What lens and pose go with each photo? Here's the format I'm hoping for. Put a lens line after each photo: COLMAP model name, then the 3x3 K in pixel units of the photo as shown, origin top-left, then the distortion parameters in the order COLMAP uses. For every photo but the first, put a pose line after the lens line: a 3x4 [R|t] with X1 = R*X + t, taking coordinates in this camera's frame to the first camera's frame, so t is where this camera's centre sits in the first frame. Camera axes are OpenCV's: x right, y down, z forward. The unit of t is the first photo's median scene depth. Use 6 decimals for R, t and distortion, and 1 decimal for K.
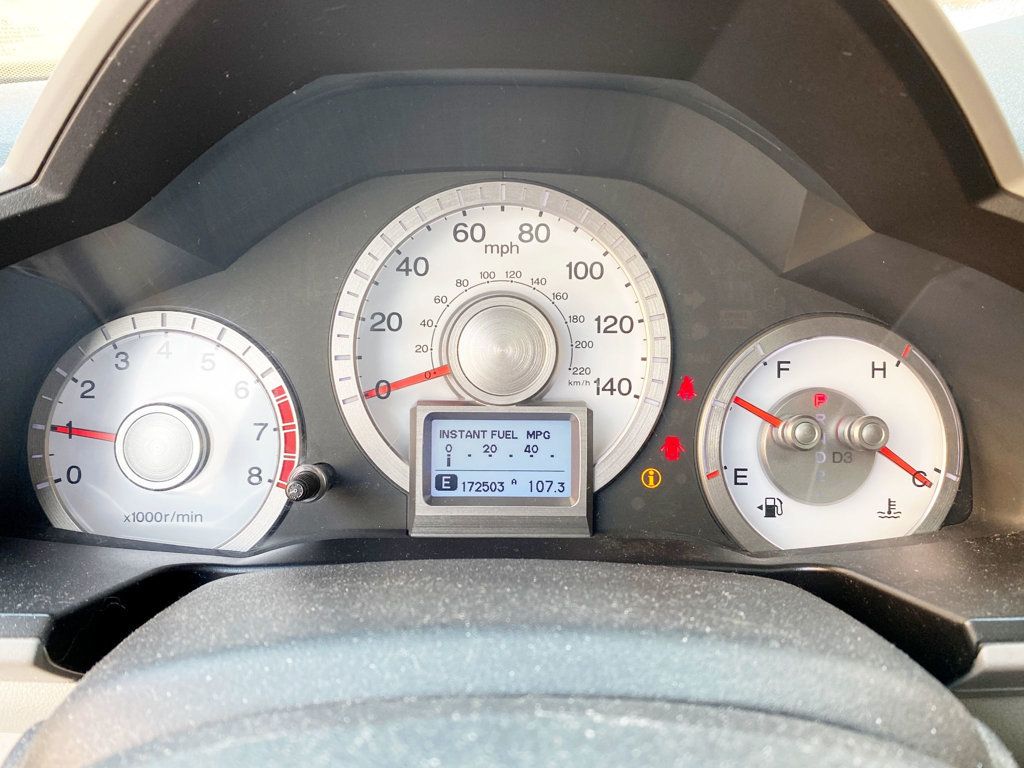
lens RADIAL K [[885.3, 0, 518.2], [0, 885.3, 379.6], [0, 0, 1]] dist [0.035678, -0.027302]
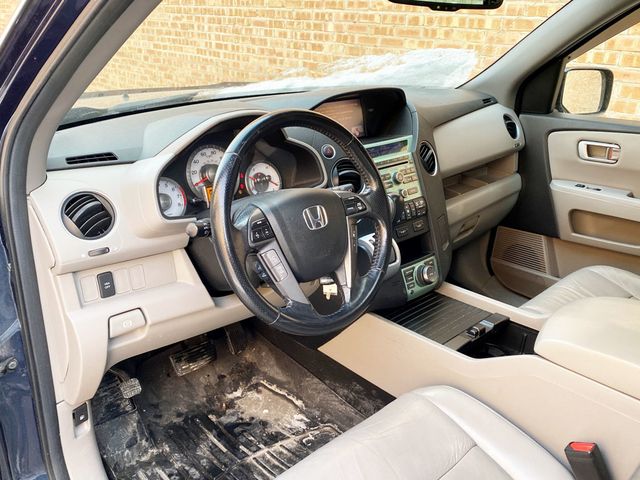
lens RADIAL K [[553.3, 0, 317.7], [0, 553.3, 241.7], [0, 0, 1]] dist [0.035678, -0.027302]
pose [[0.732870, -0.243691, 0.635229, -1.882332], [0.193449, 0.969755, 0.148840, -0.015090], [-0.652287, 0.013804, 0.757846, -2.084544]]
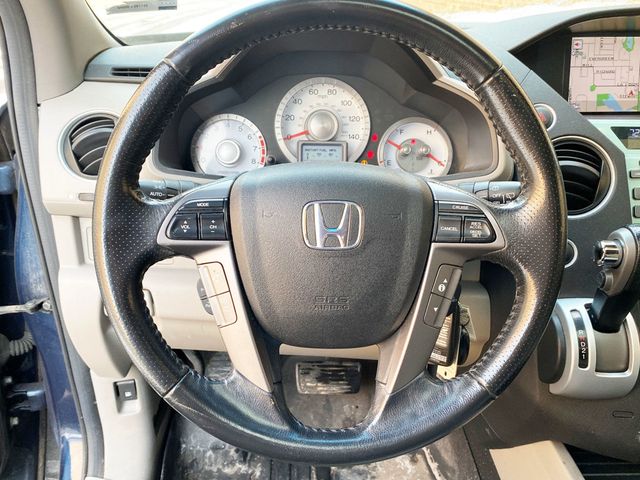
lens RADIAL K [[553.3, 0, 320.0], [0, 553.3, 240.2], [0, 0, 1]] dist [0.035678, -0.027302]
pose [[0.999846, 0.001106, 0.017494, -0.067071], [-0.002991, 0.994136, 0.108095, 0.181062], [-0.017272, -0.108131, 0.993987, -1.250213]]
